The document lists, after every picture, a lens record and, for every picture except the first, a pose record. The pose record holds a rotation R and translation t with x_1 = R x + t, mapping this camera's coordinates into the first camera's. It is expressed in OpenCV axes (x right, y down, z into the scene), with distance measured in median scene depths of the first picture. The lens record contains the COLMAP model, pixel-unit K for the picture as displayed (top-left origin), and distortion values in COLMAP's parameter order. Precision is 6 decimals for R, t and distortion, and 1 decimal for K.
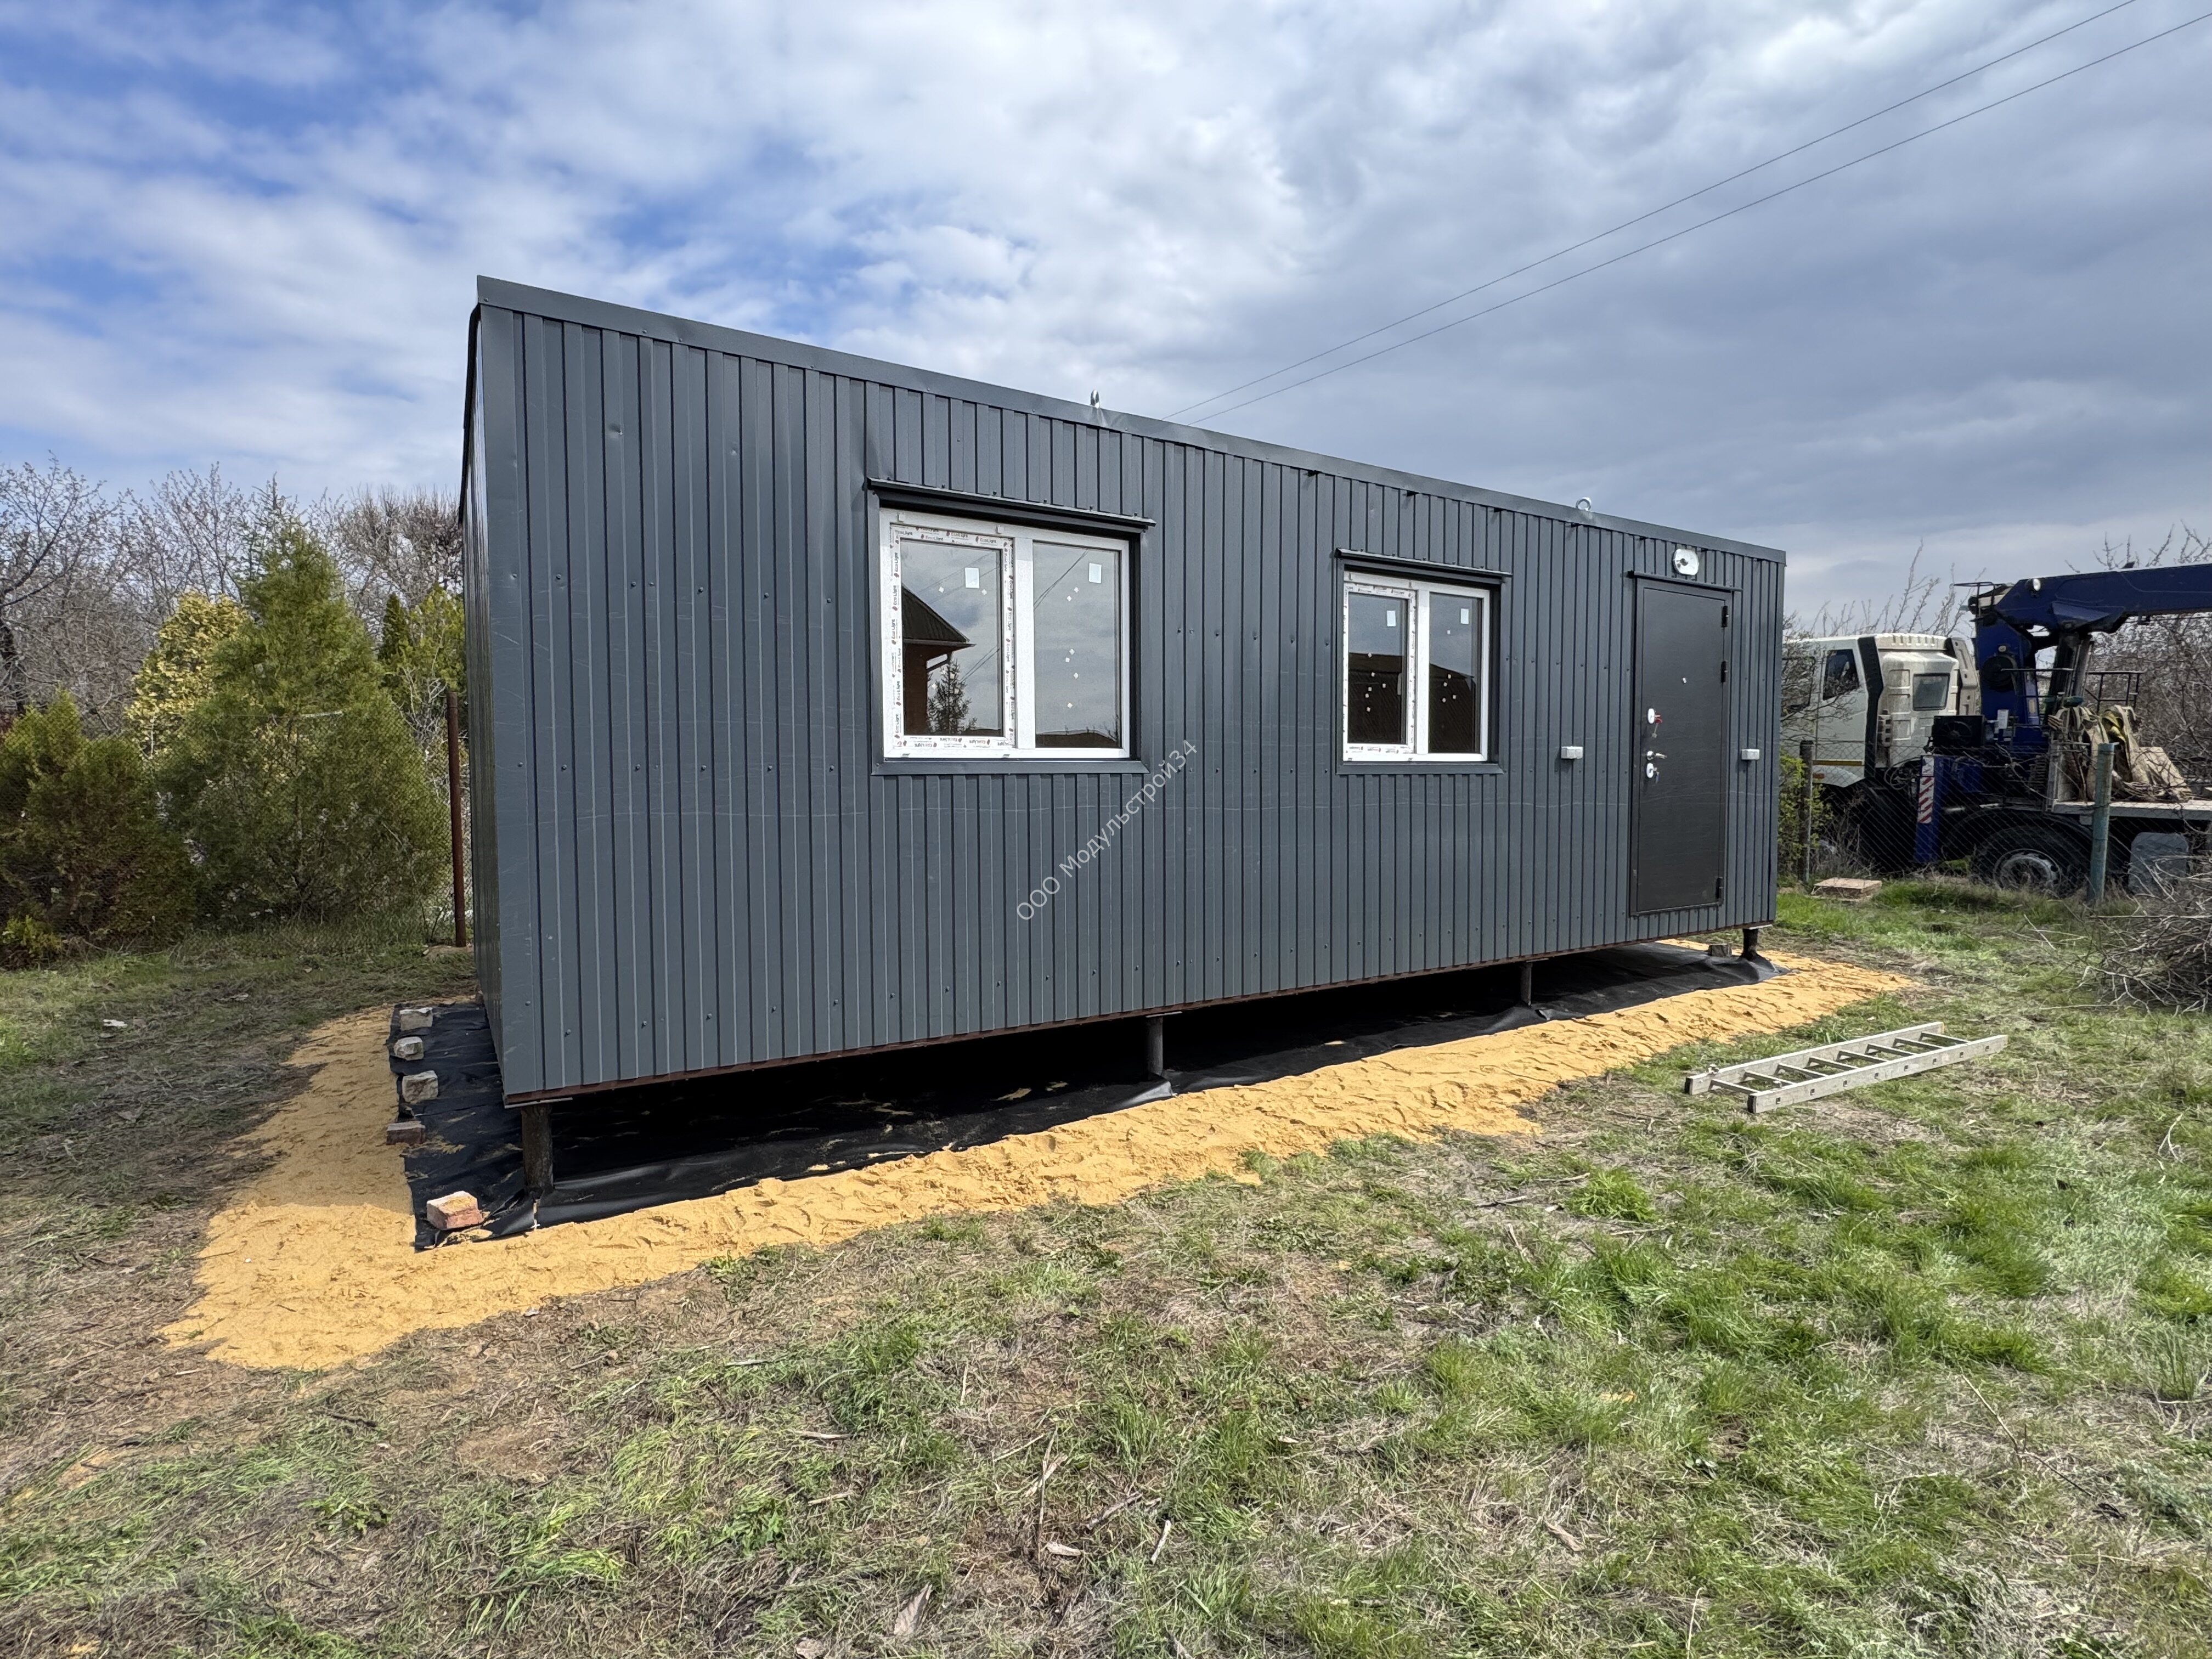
lens RADIAL K [[1091.5, 0, 1106.0], [0, 1091.5, 829.5], [0, 0, 1]] dist [-0.001198, 0.000271]
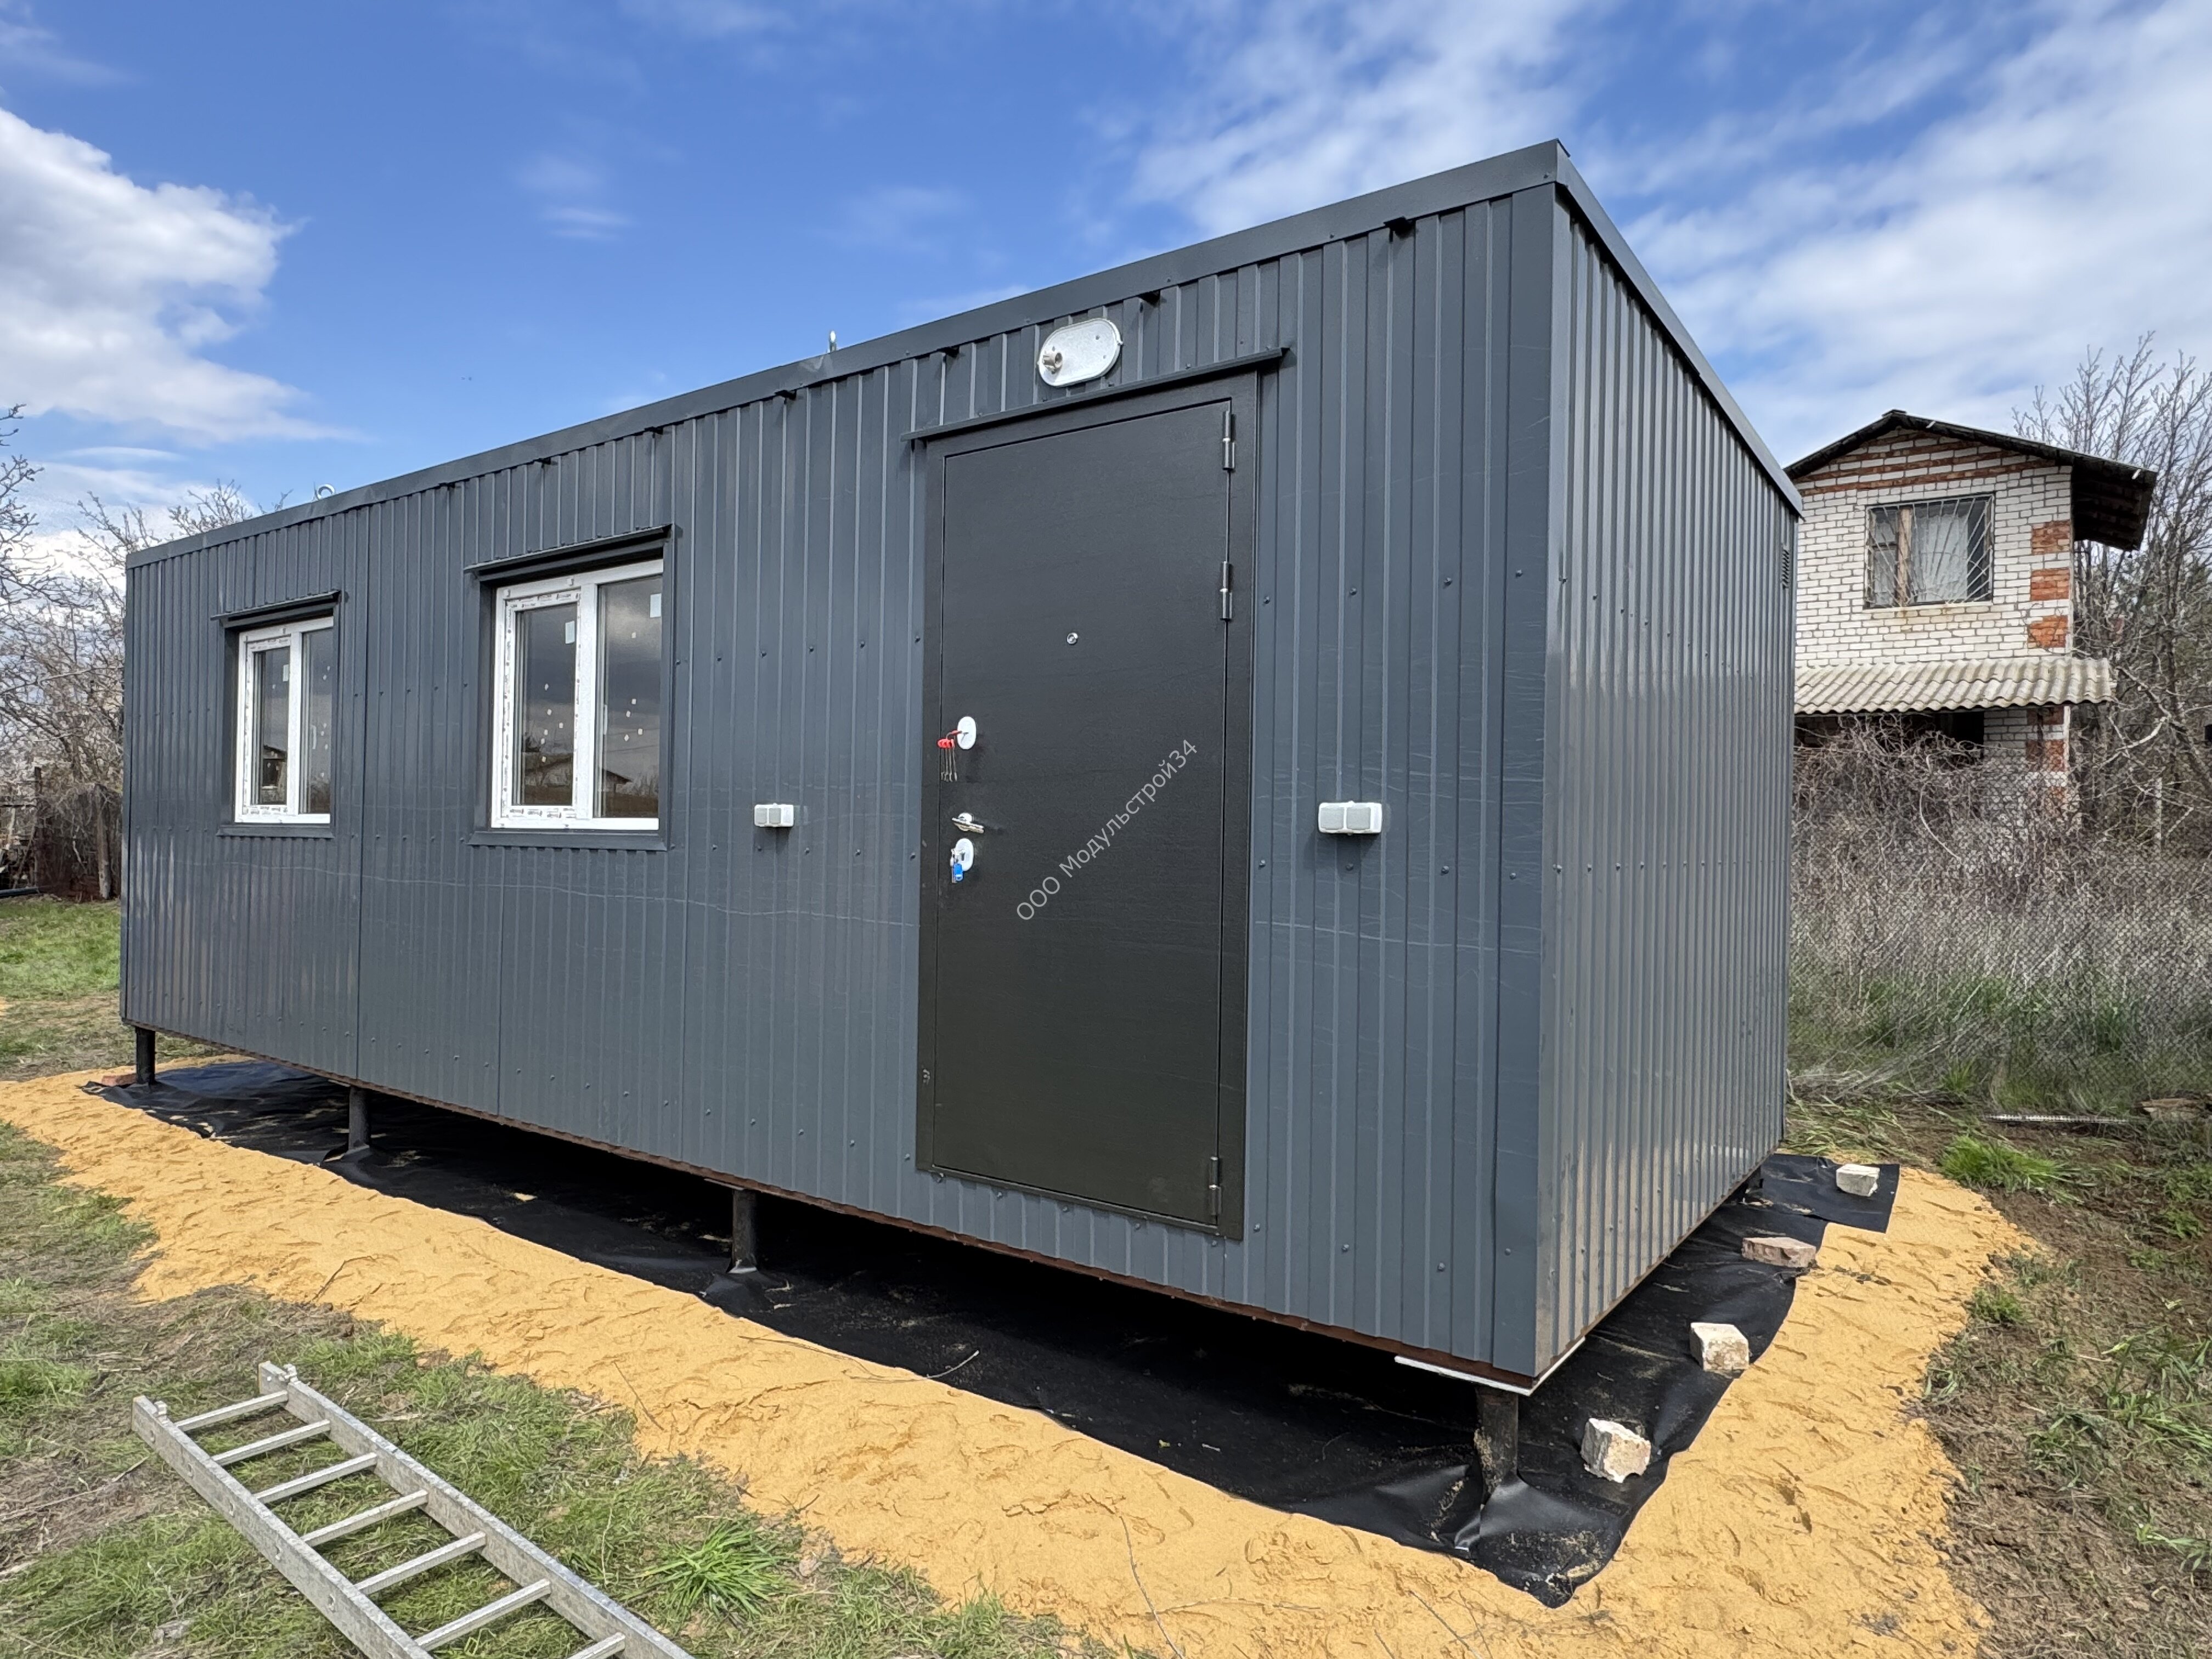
lens RADIAL K [[1349.4, 0, 1099.5], [0, 1349.4, 836.7], [0, 0, 1]] dist [0.000786, -0.001411]
pose [[0.362817, 0.001742, -0.931859, 1.191367], [-0.073136, 0.996967, -0.026611, -0.059558], [0.928986, 0.077807, 0.361844, 0.991182]]
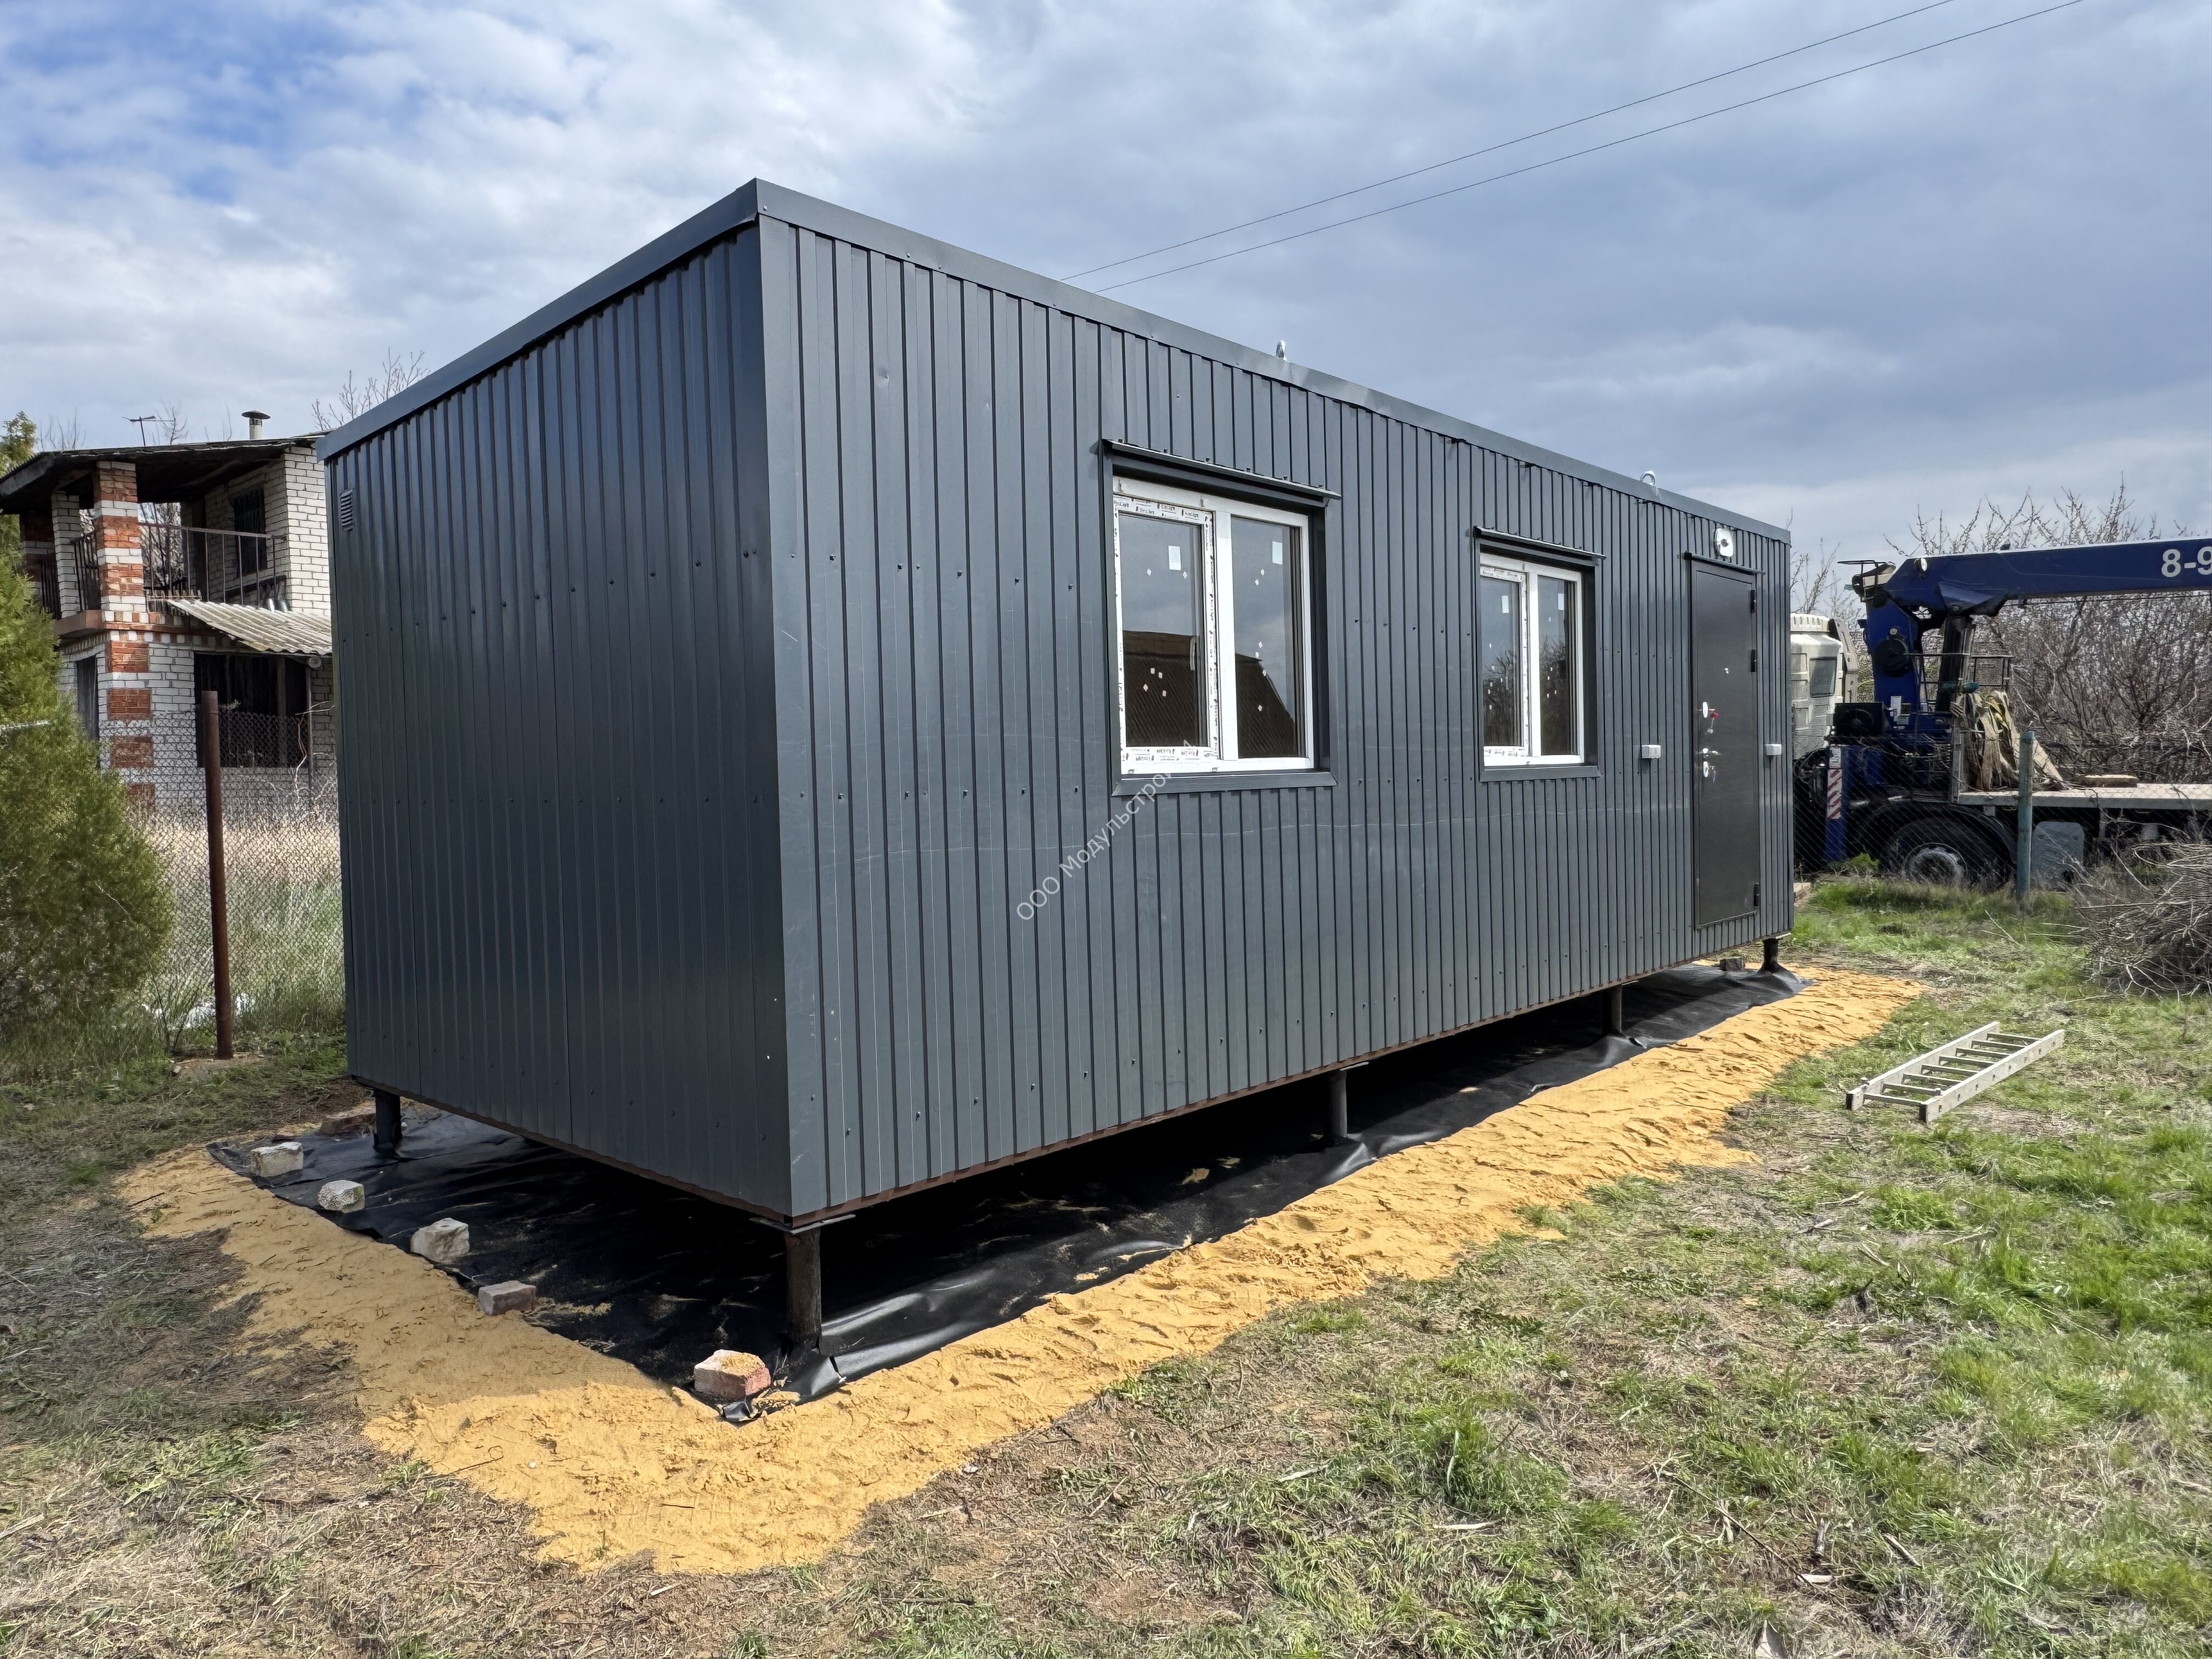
lens RADIAL K [[1444.2, 0, 1101.1], [0, 1444.2, 844.5], [0, 0, 1]] dist [0.000576, 0.000041]
pose [[0.963066, -0.033230, 0.267206, -0.367350], [0.034712, 0.999397, -0.000823, -0.009543], [-0.267017, 0.010068, 0.963639, -0.036608]]
